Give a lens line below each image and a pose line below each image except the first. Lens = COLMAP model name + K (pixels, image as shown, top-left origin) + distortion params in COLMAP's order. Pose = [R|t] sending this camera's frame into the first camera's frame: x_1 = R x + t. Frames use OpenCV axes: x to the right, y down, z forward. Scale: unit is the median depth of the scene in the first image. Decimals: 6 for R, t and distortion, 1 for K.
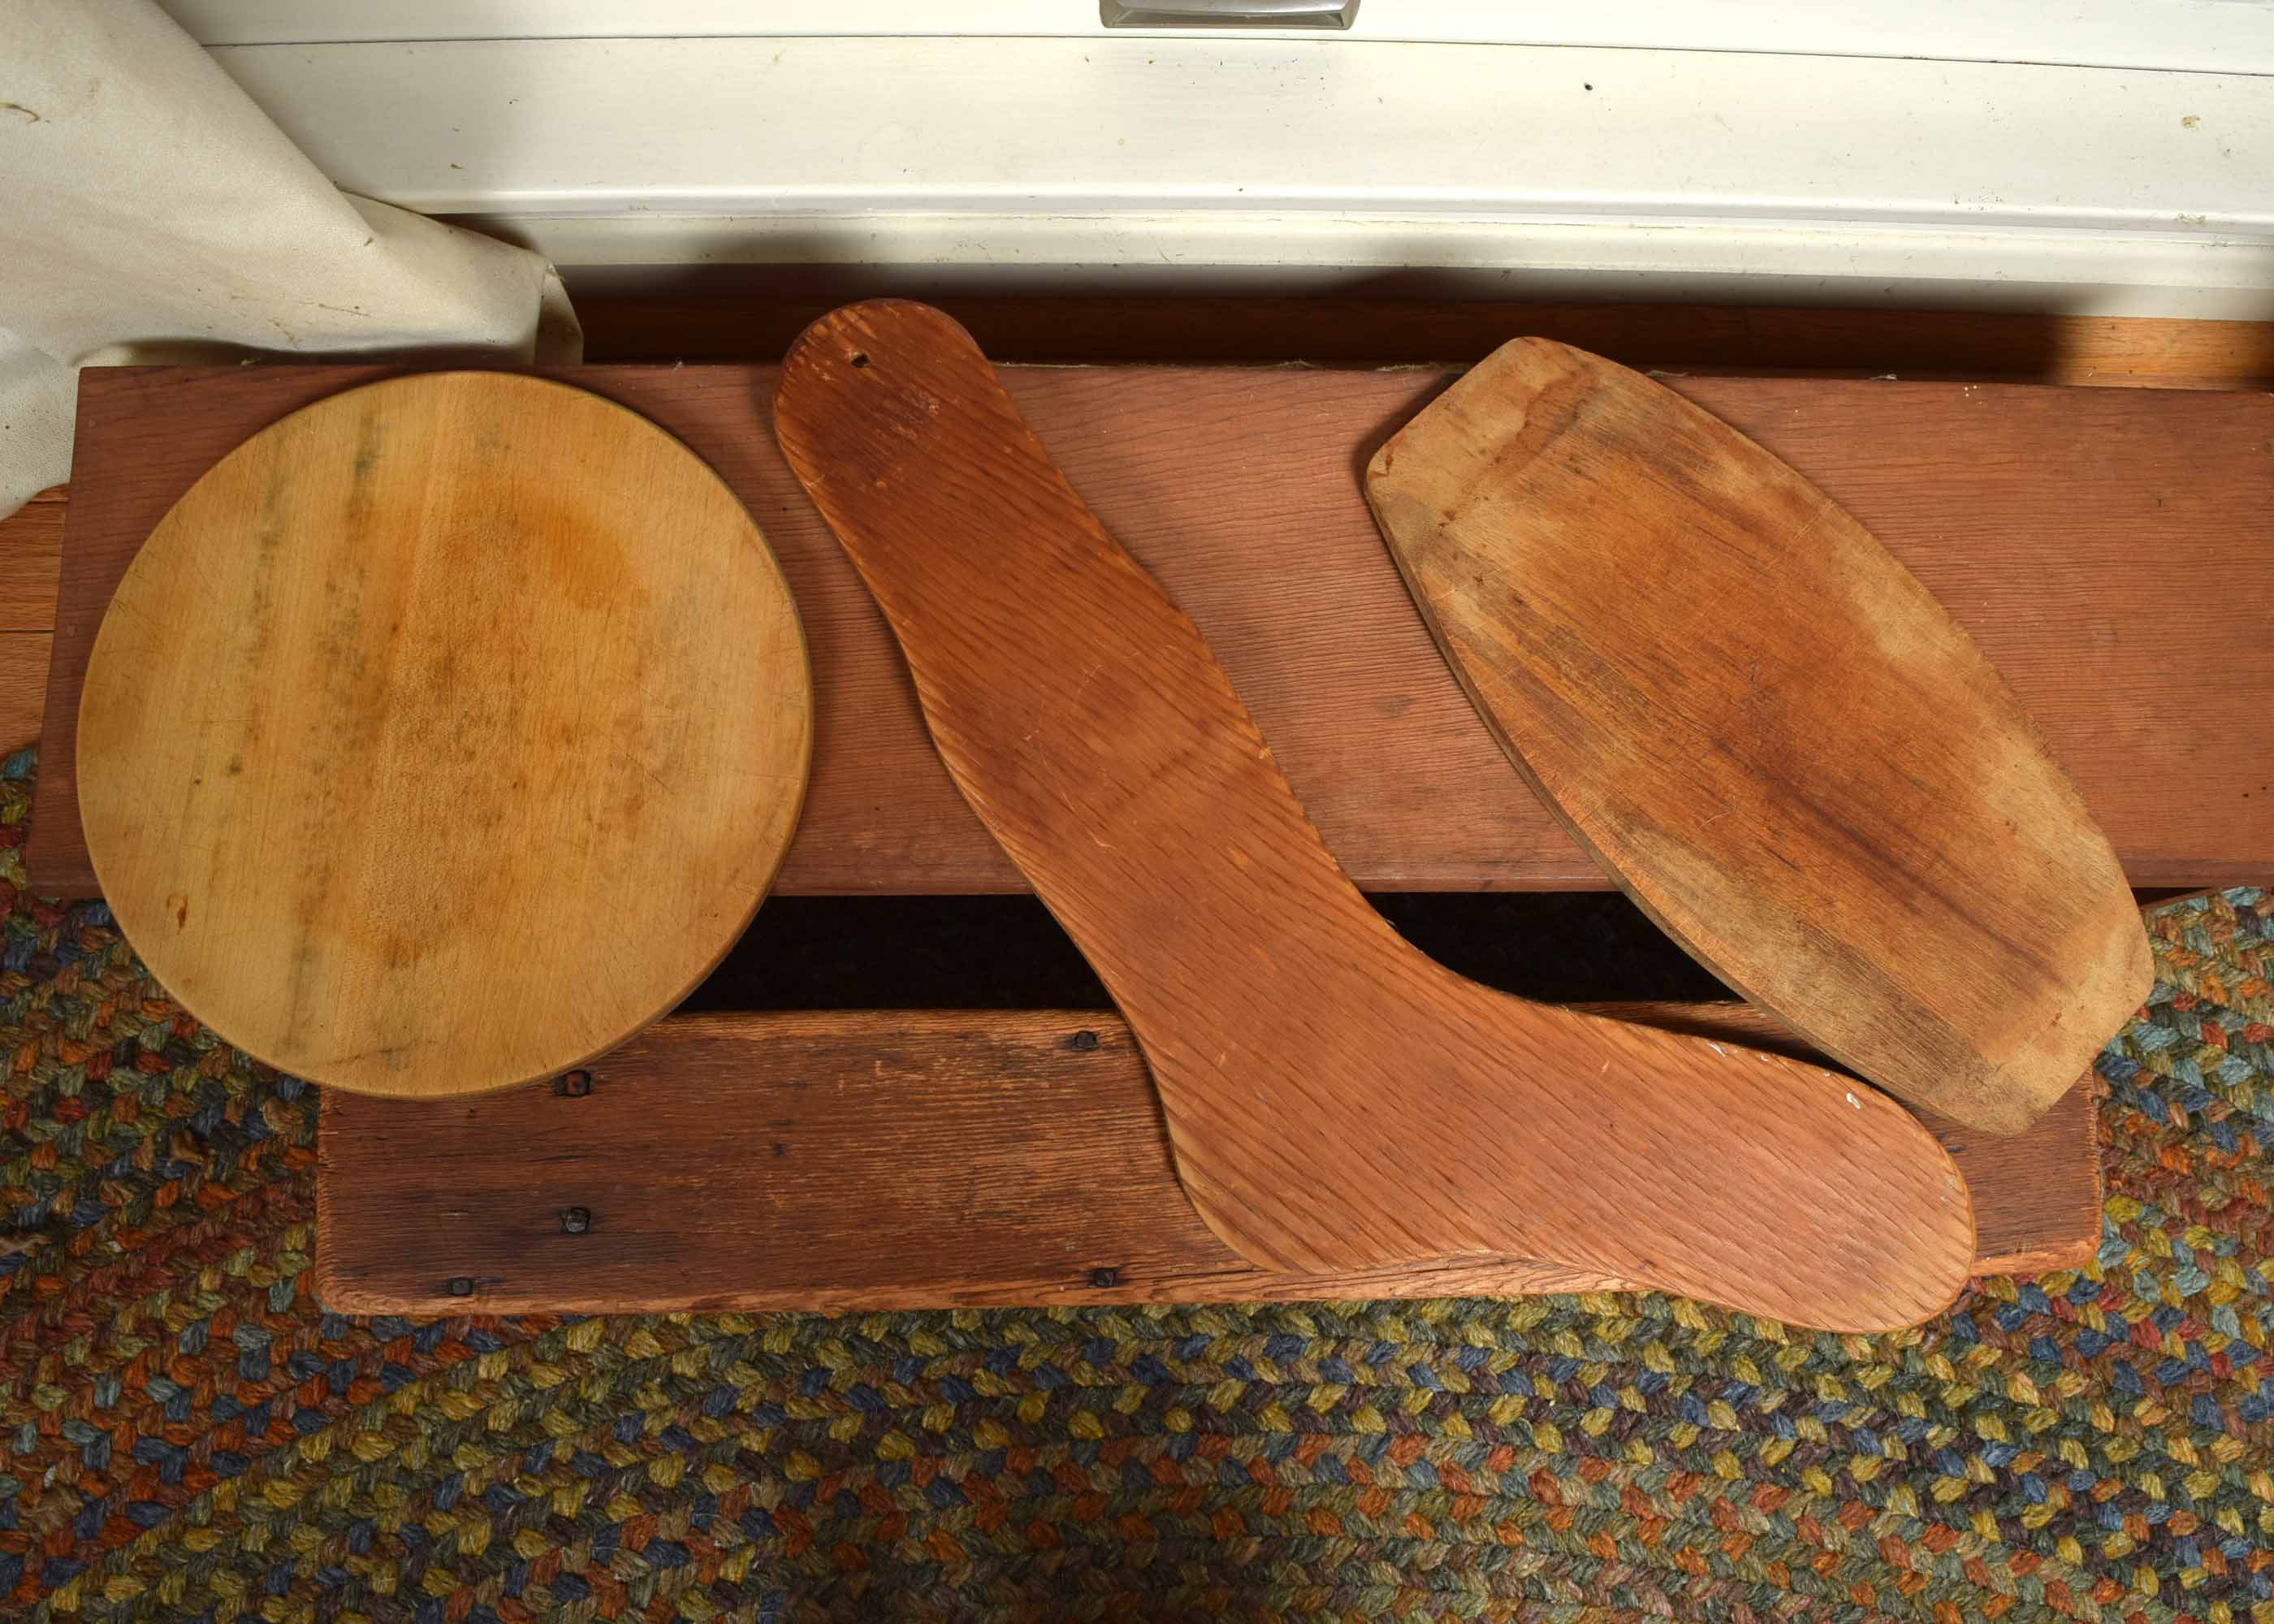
lens RADIAL K [[1920.9, 0, 1145.3], [0, 1920.9, 805.0], [0, 0, 1]] dist [-0.091048, 0.013974]
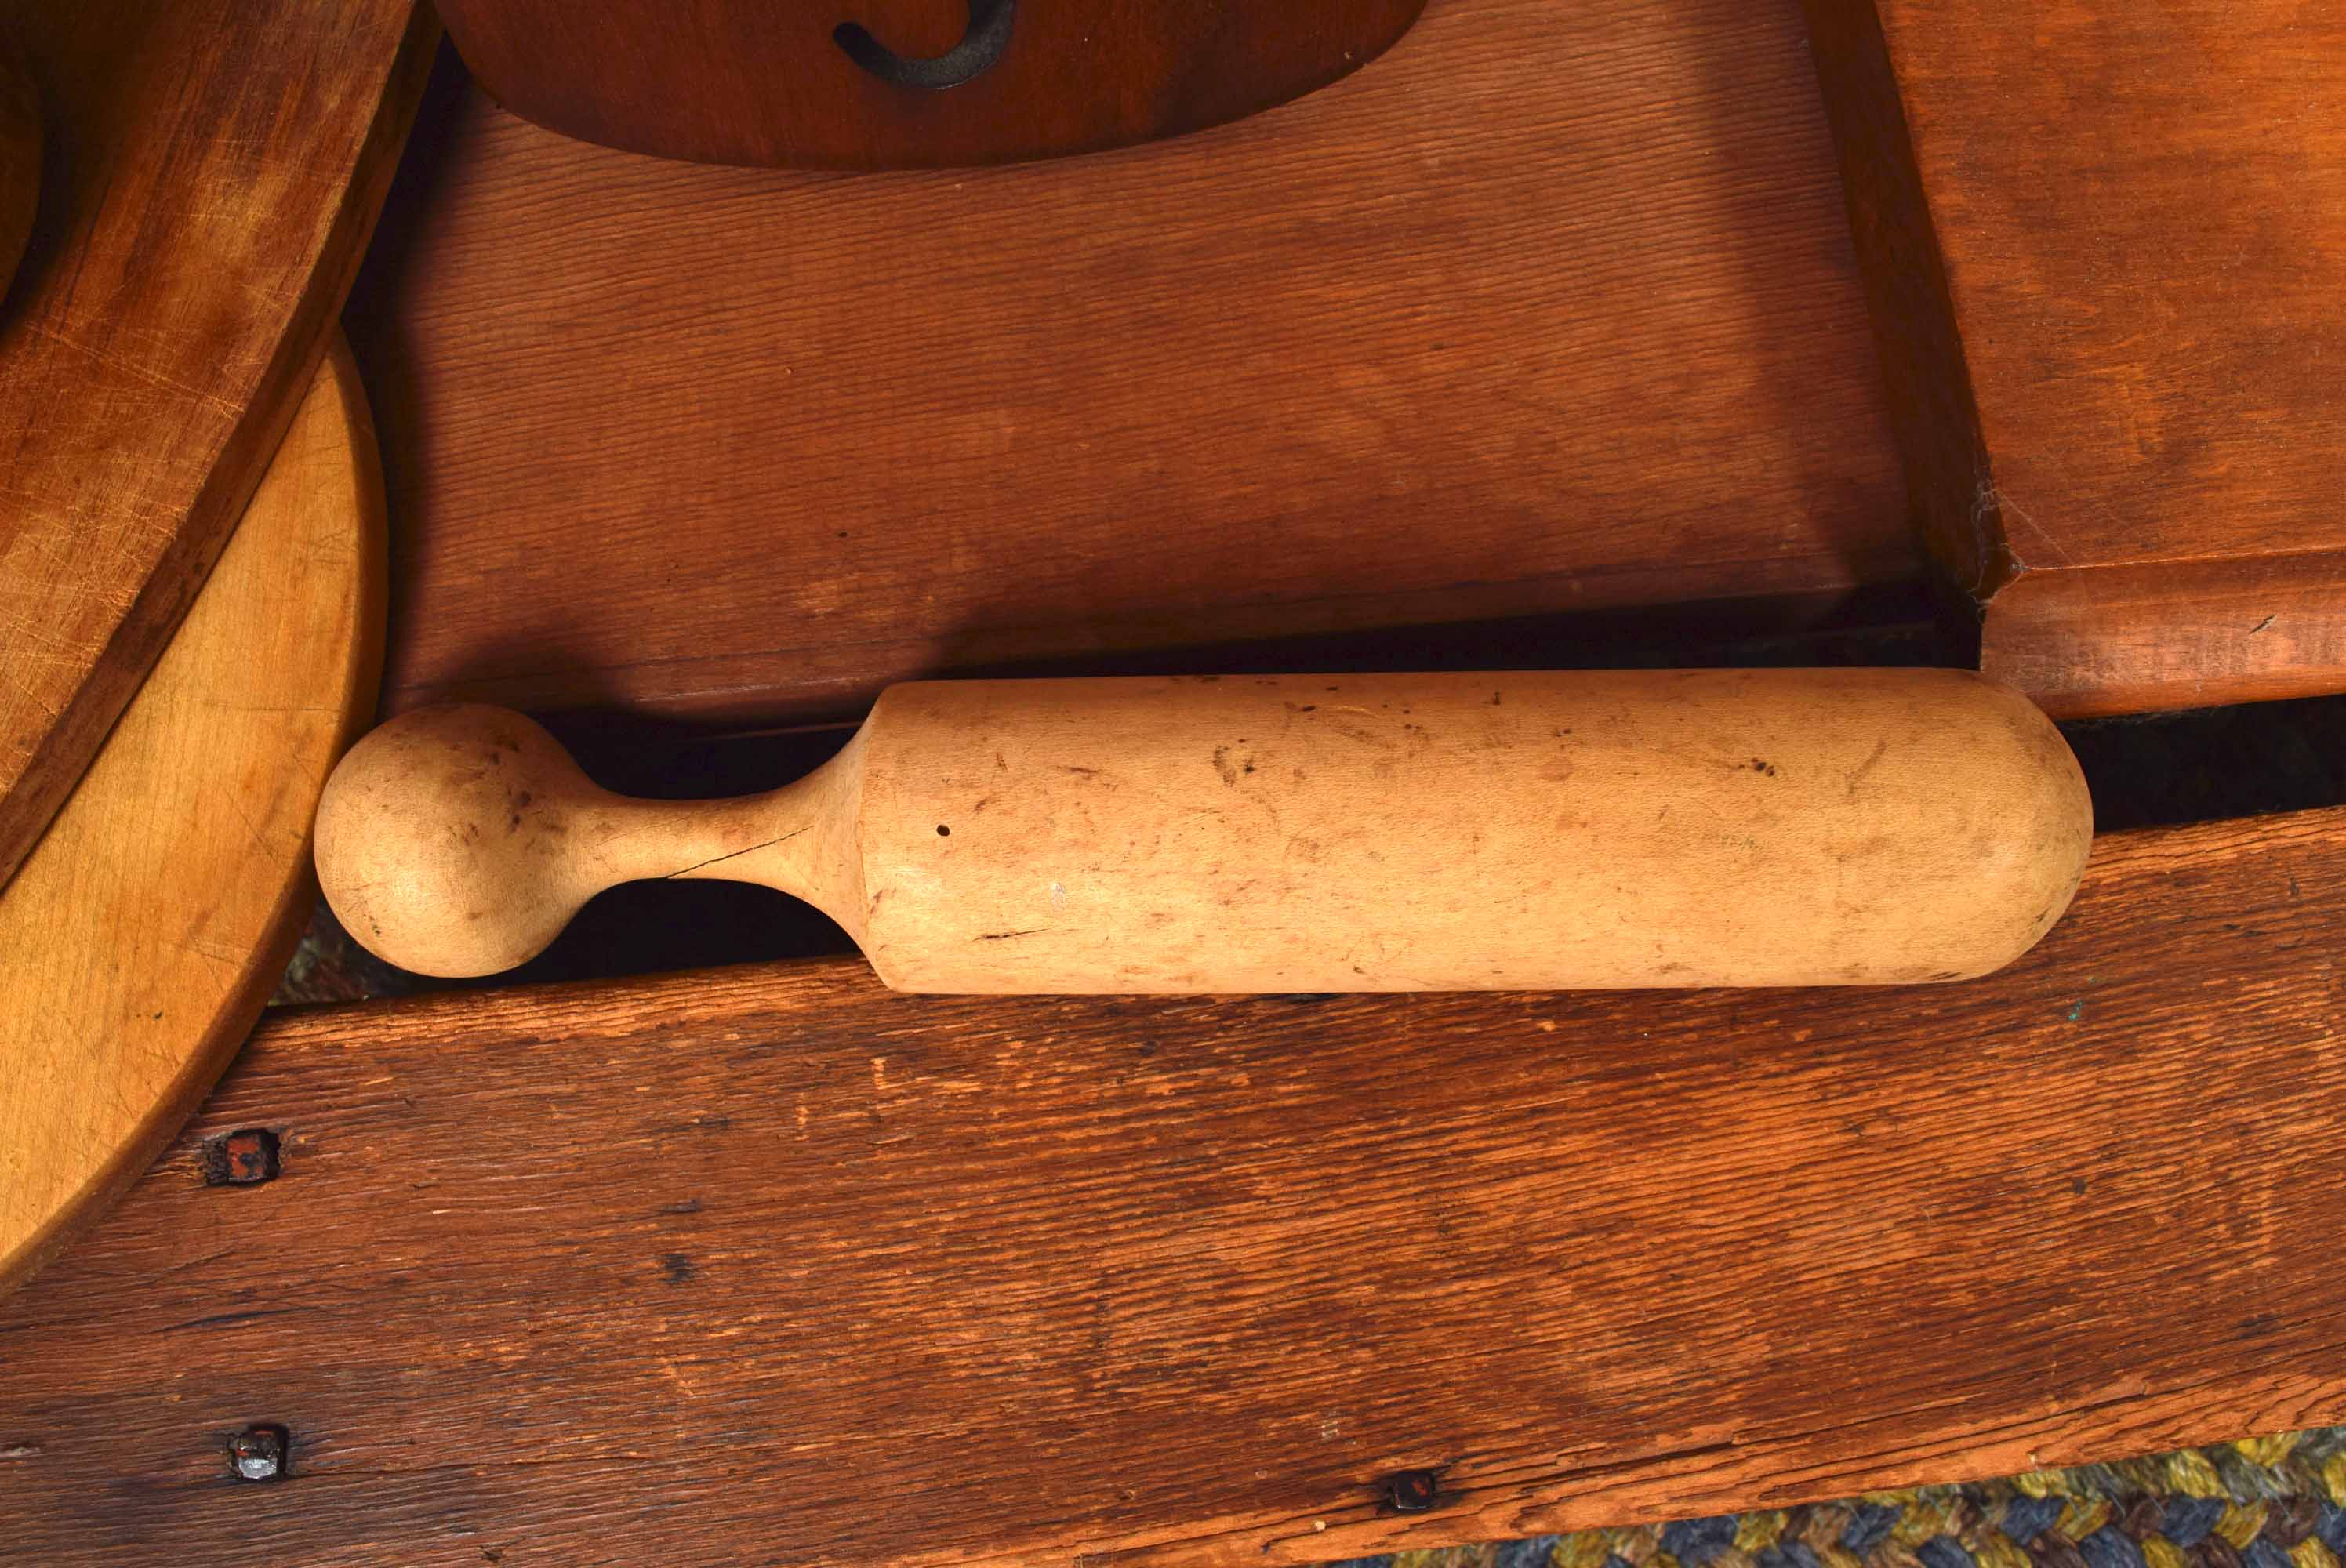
lens RADIAL K [[1796.6, 0, 1162.4], [0, 1796.6, 783.1], [0, 0, 1]] dist [-0.110920, 0.036480]
pose [[0.994786, -0.093964, -0.039637, -0.040713], [0.091773, 0.994321, -0.053889, 0.083256], [0.044475, 0.049970, 0.997760, 0.487495]]
